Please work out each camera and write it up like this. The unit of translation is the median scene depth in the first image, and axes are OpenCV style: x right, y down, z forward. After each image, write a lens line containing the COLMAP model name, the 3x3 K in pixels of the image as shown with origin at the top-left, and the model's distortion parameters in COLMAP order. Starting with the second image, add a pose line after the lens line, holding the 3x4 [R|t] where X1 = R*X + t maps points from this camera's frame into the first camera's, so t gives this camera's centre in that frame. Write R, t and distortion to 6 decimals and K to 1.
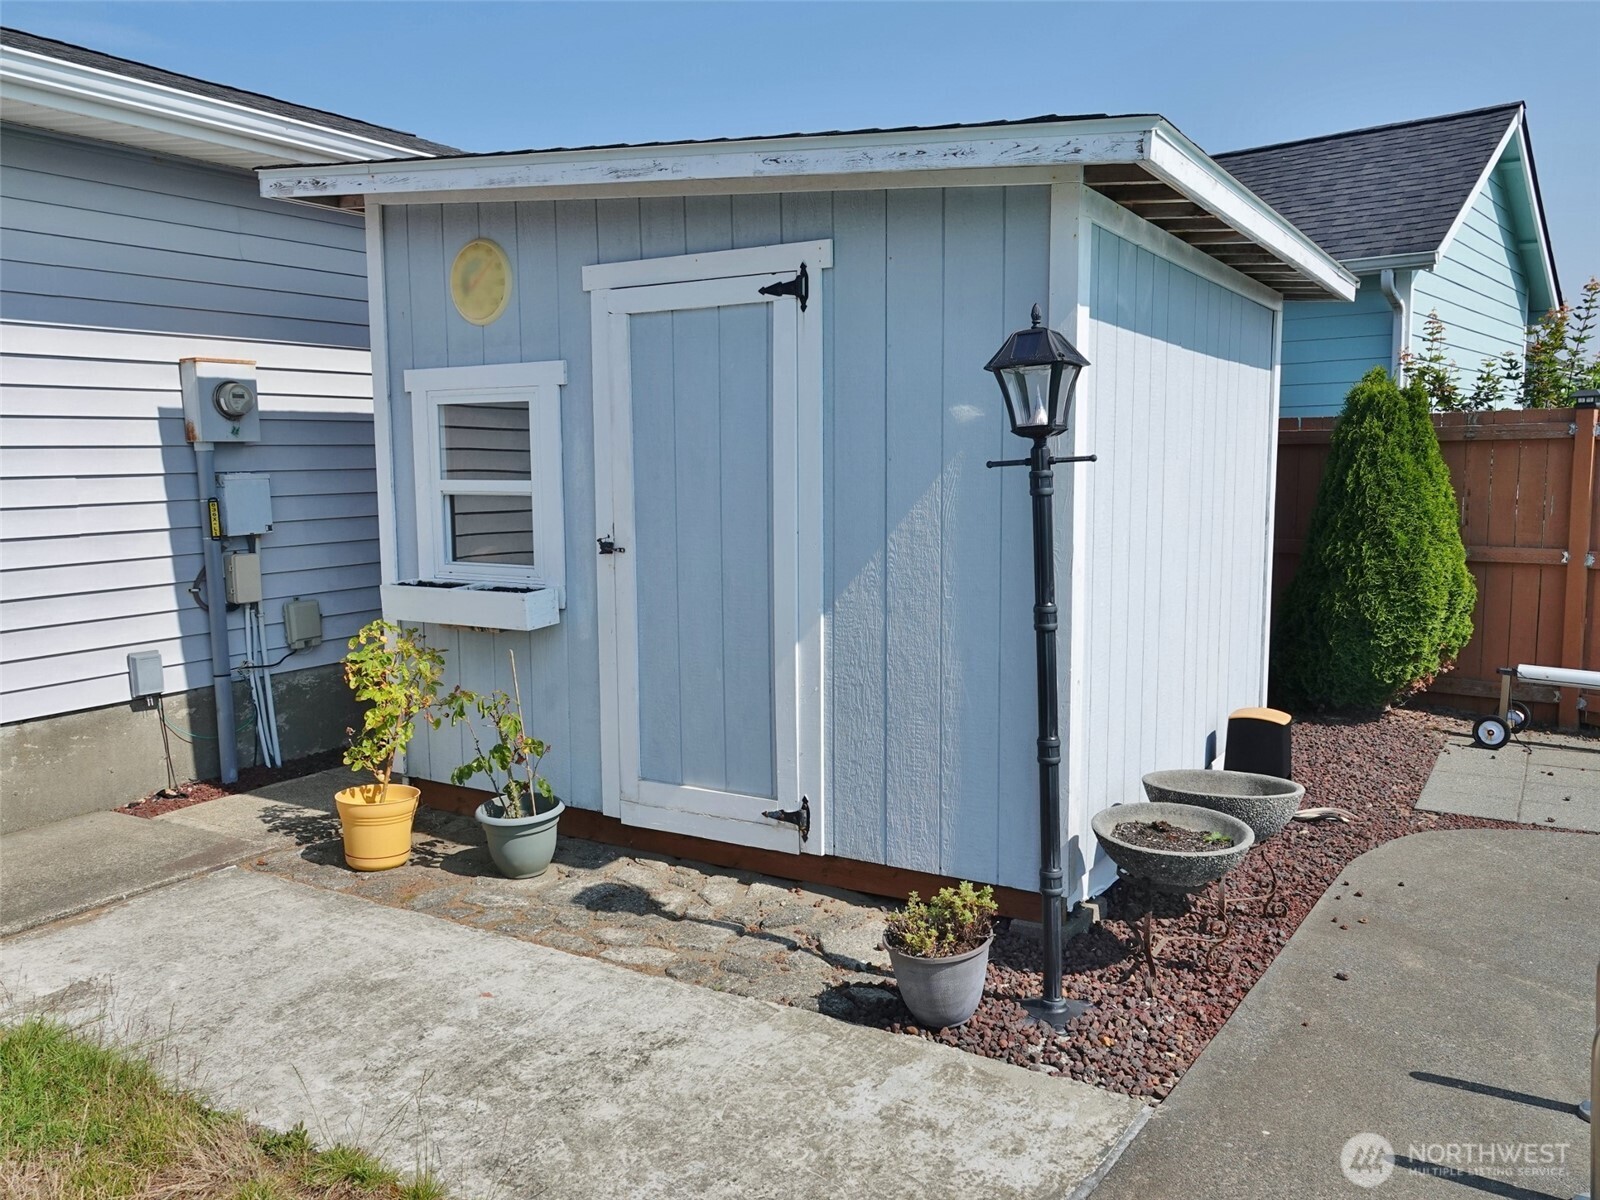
lens RADIAL K [[1243.0, 0, 806.6], [0, 1243.0, 595.1], [0, 0, 1]] dist [0.003929, -0.002898]
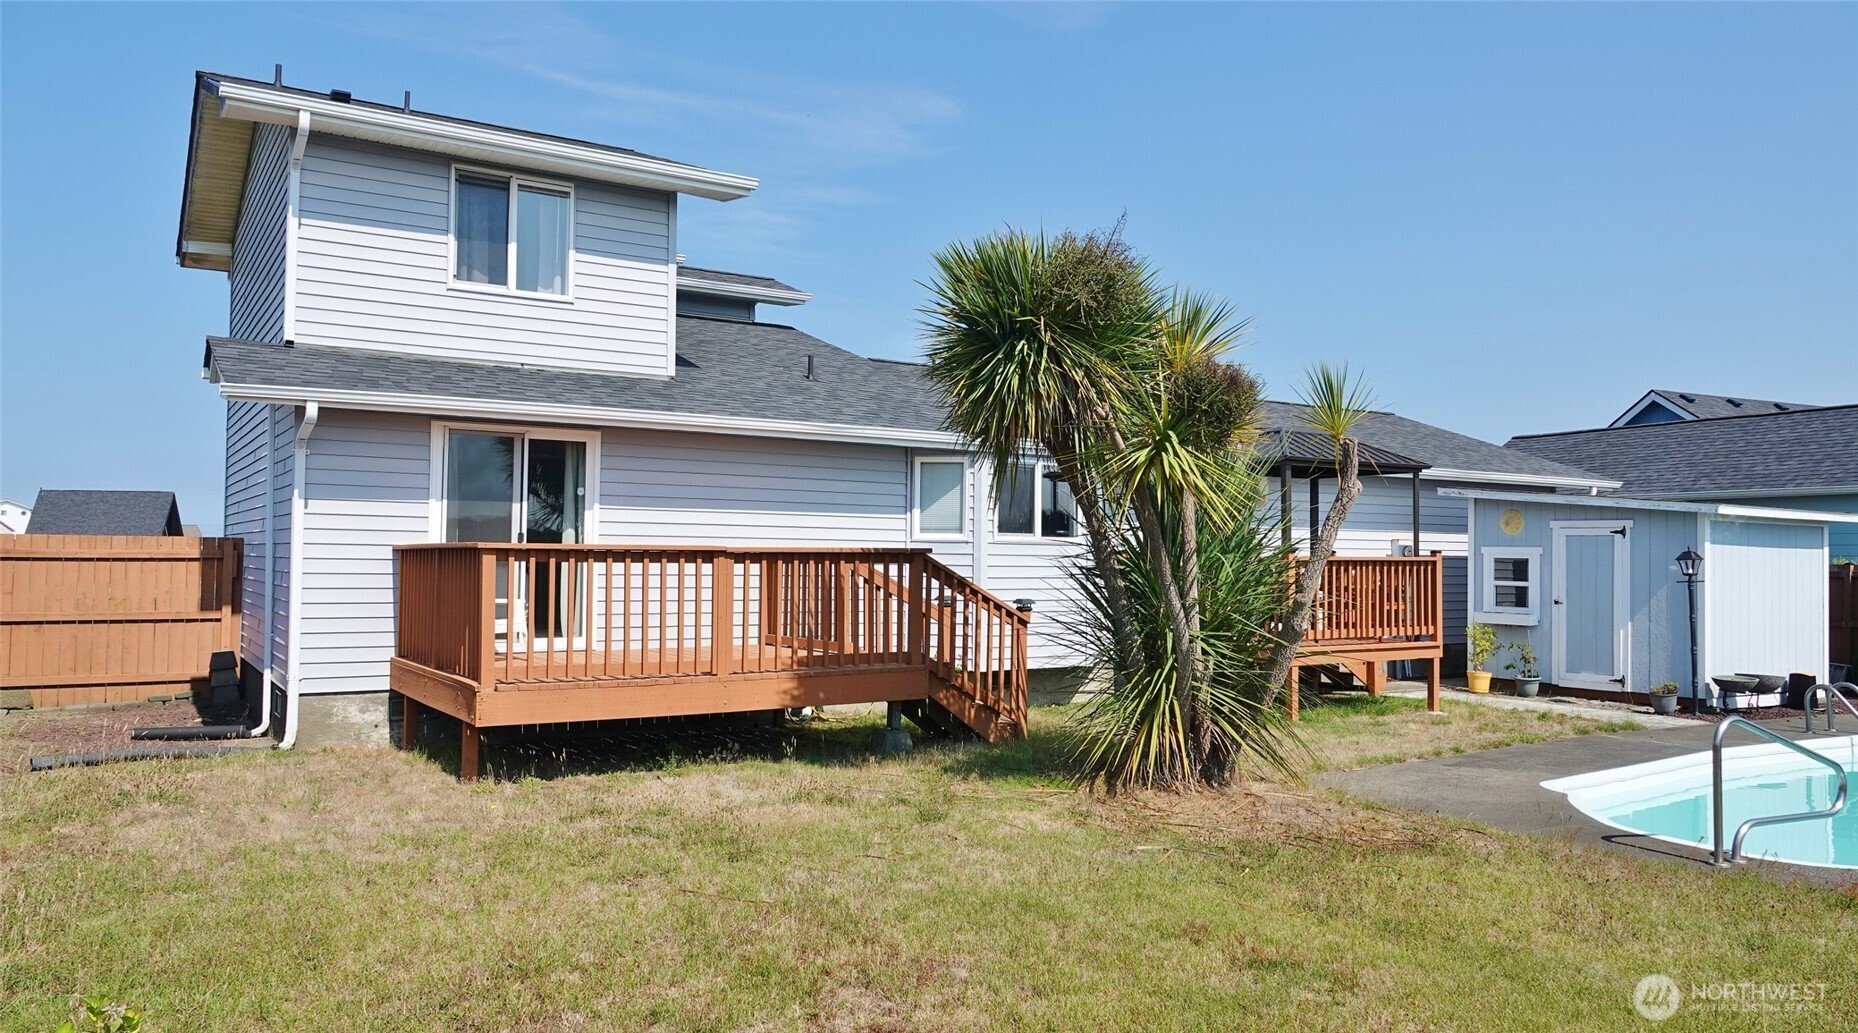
lens RADIAL K [[1281.3, 0, 929.0], [0, 1281.3, 516.5], [0, 0, 1]] dist [0.000136, 0.000028]
pose [[0.896745, 0.011106, -0.442408, -0.149157], [-0.074149, 0.989323, -0.125463, 0.291529], [0.436292, 0.145313, 0.887994, -2.850533]]
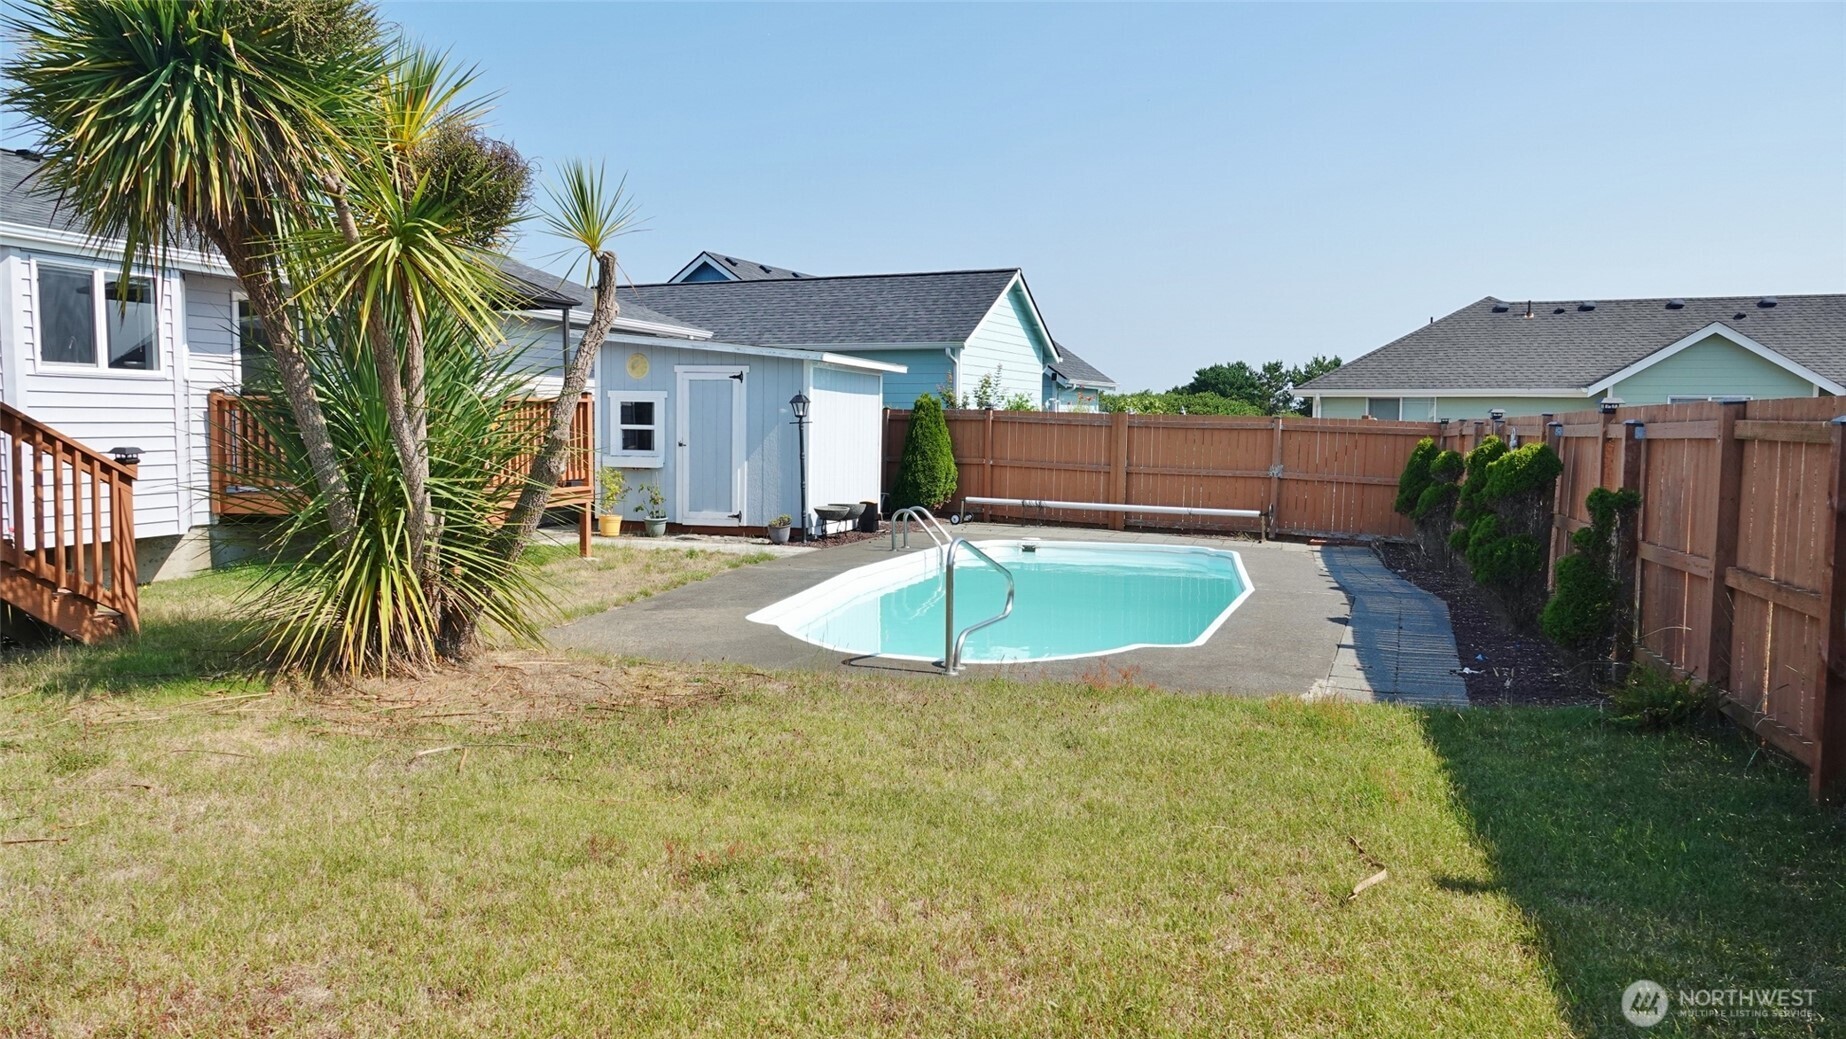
lens RADIAL K [[1274.1, 0, 923.0], [0, 1274.1, 519.5], [0, 0, 1]] dist [-0.000832, -0.001373]
pose [[0.963801, 0.002783, 0.266608, -0.452738], [0.006571, 0.999394, -0.034187, 0.297173], [-0.266541, 0.034702, 0.963199, -2.612503]]
